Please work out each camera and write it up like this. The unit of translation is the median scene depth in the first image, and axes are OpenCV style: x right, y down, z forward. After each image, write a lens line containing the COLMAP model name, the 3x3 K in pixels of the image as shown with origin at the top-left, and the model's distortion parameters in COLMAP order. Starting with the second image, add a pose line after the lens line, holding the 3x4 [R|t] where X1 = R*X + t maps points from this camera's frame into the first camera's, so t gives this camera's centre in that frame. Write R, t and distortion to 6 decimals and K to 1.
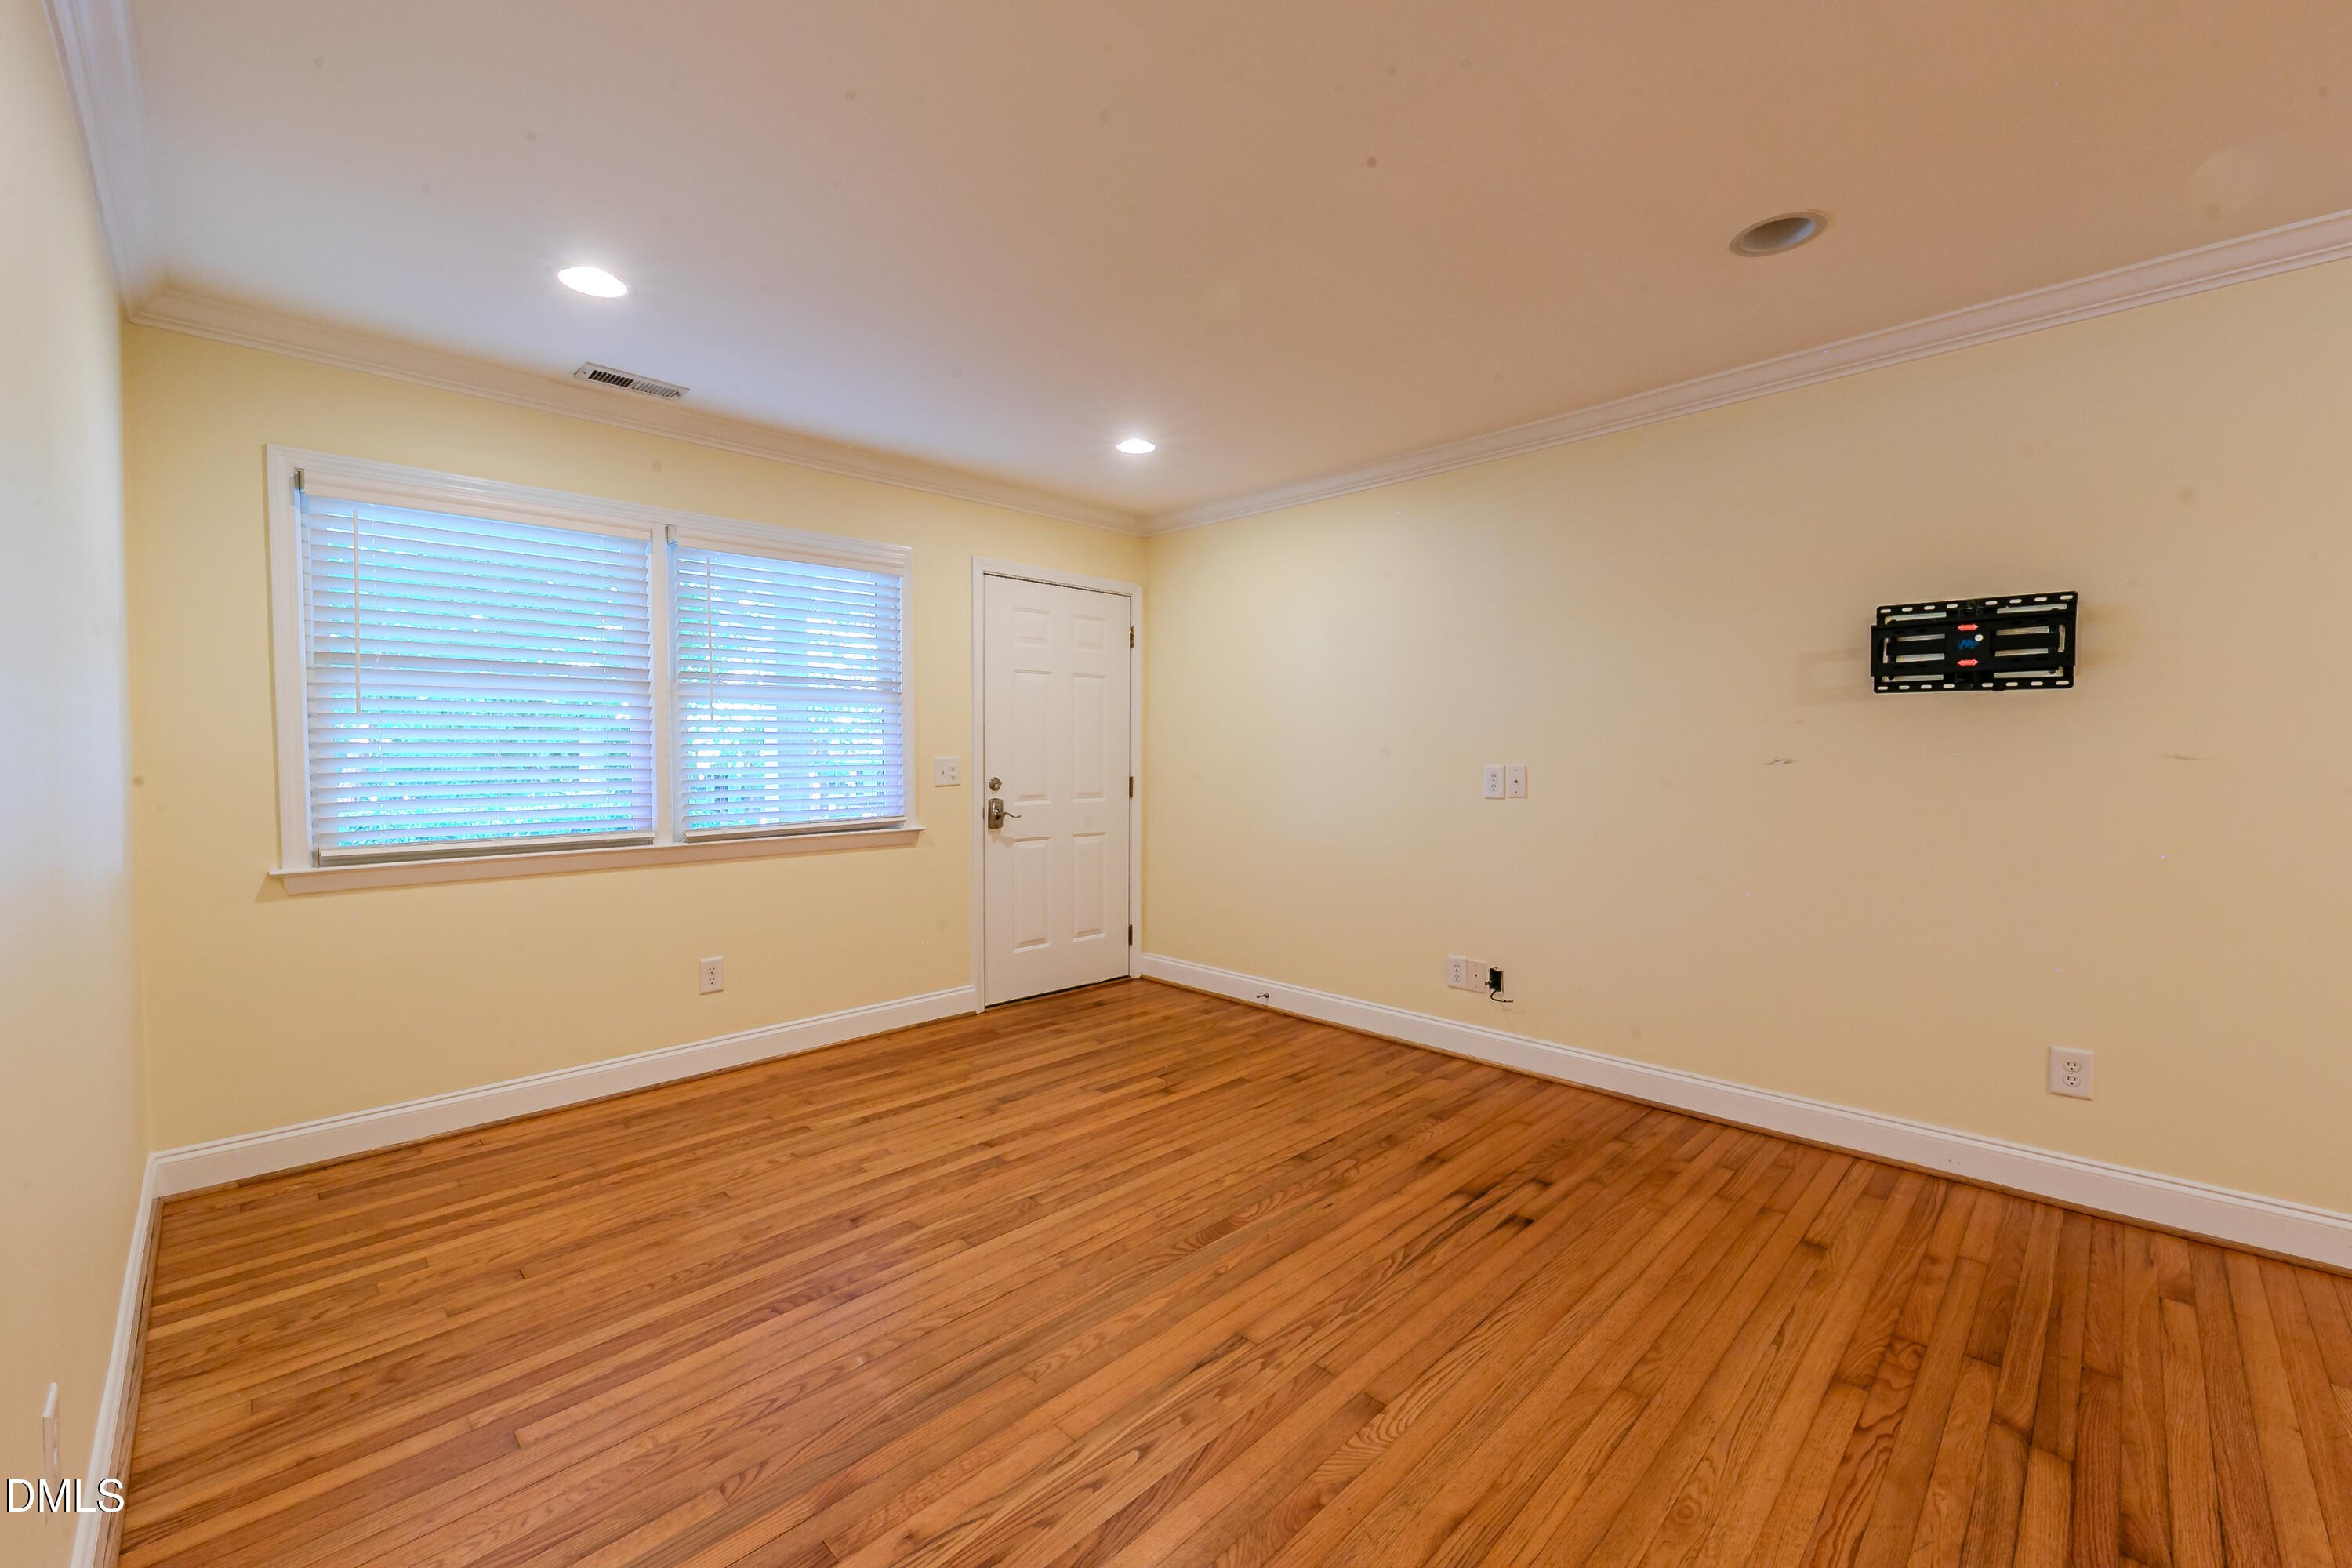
lens RADIAL K [[945.6, 0, 1183.9], [0, 945.6, 787.1], [0, 0, 1]] dist [0.005890, -0.003410]
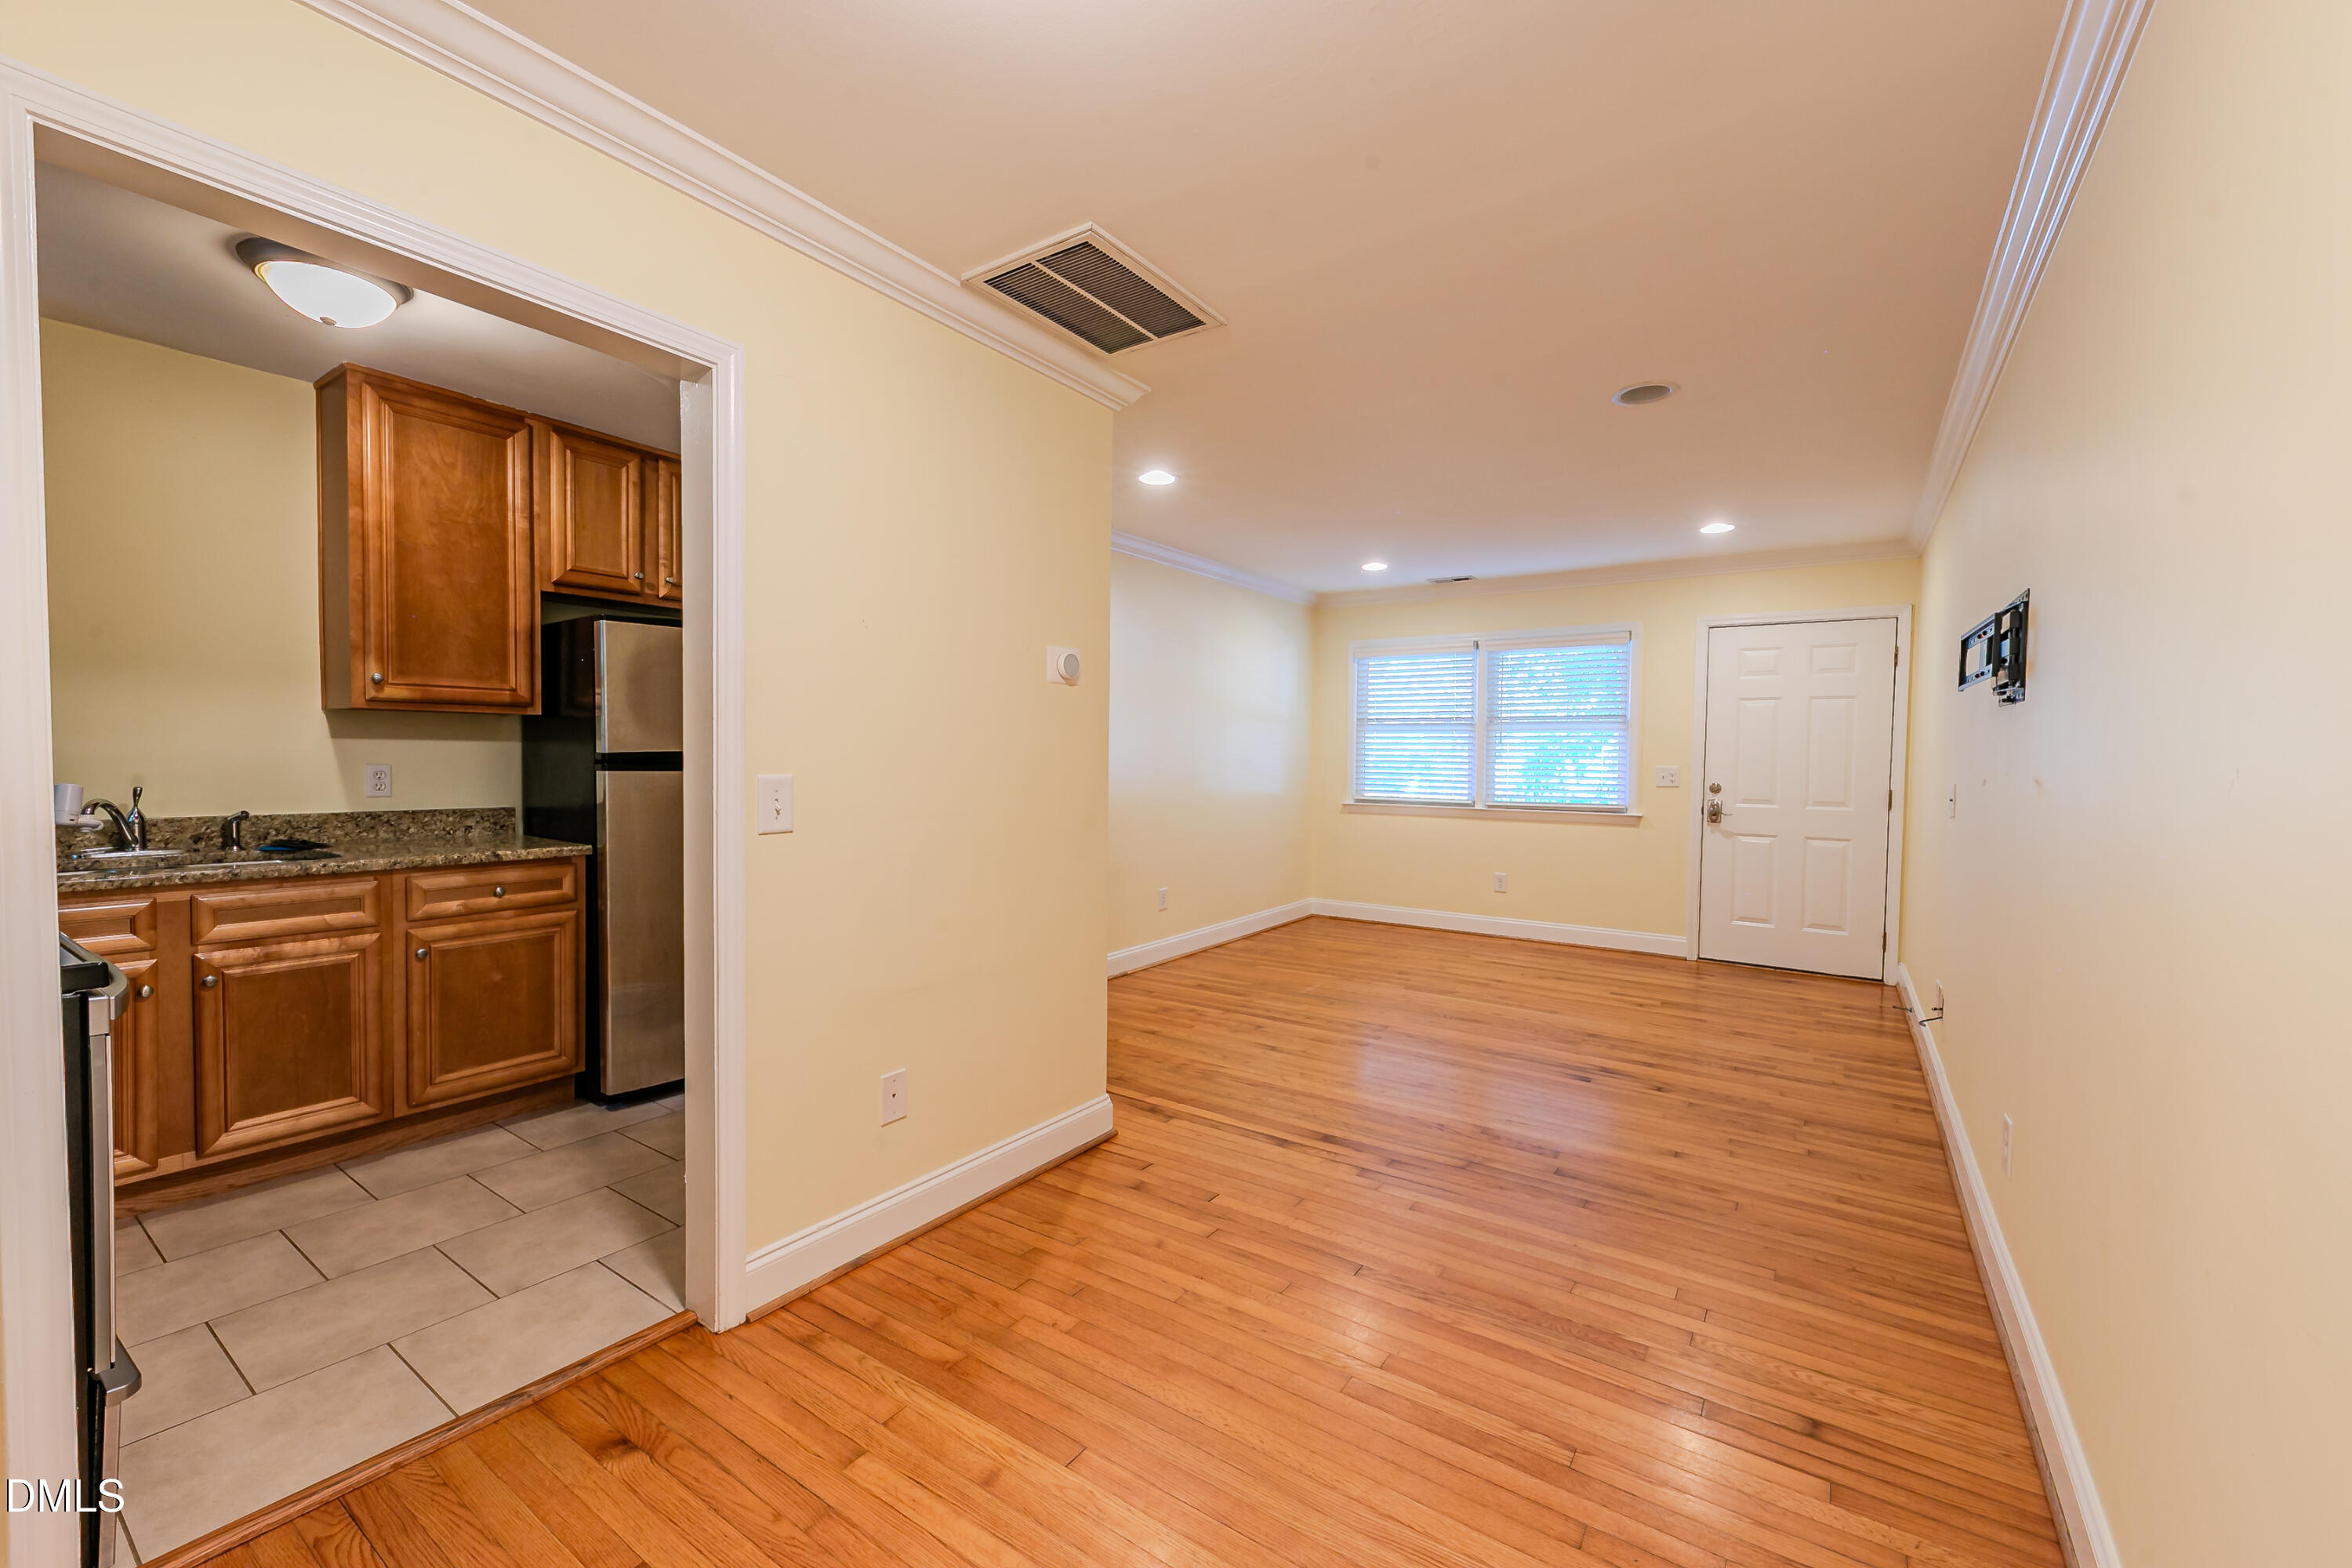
lens RADIAL K [[945.6, 0, 1183.4], [0, 945.6, 783.9], [0, 0, 1]] dist [0.005890, -0.003410]
pose [[0.177703, 0.035135, -0.983457, 1.478635], [-0.049703, 0.998407, 0.026688, -0.011987], [0.982828, 0.044138, 0.179166, 0.082898]]
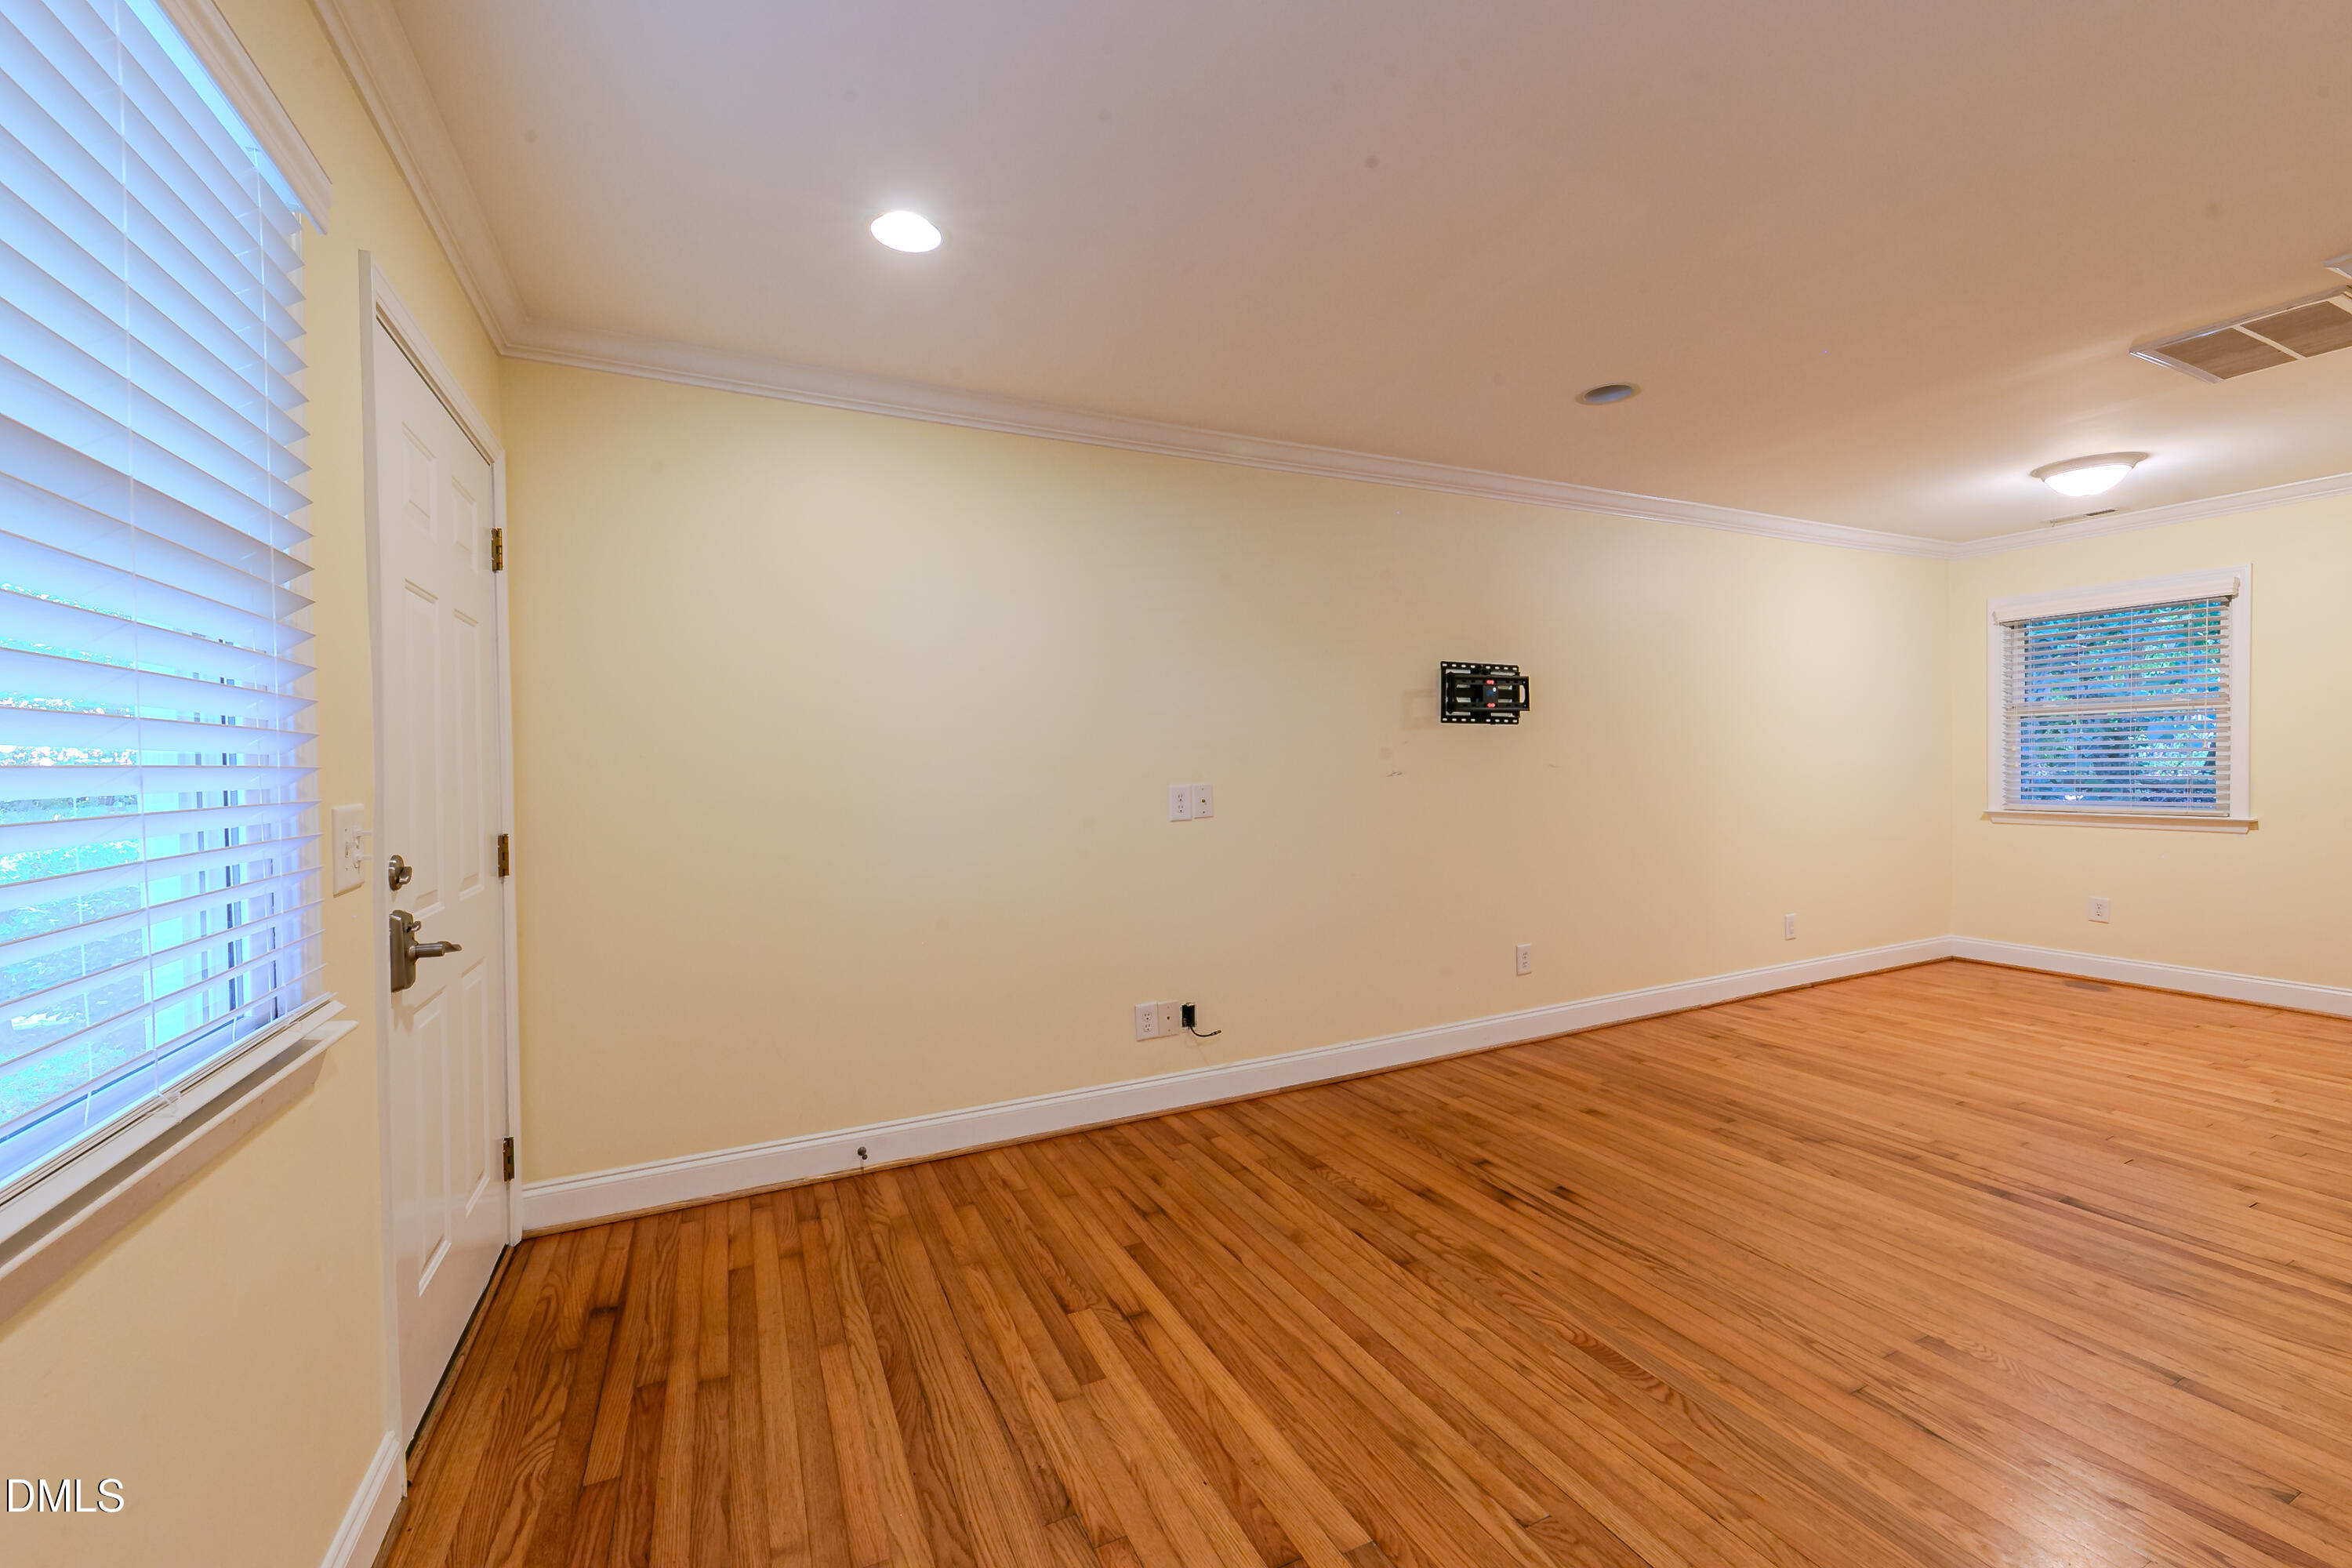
lens RADIAL K [[945.6, 0, 1188.0], [0, 945.6, 784.2], [0, 0, 1]] dist [0.005890, -0.003410]
pose [[0.328624, -0.023981, 0.944156, -0.709778], [0.053066, 0.998567, 0.006893, -0.038527], [-0.942969, 0.047837, 0.329426, 0.896649]]
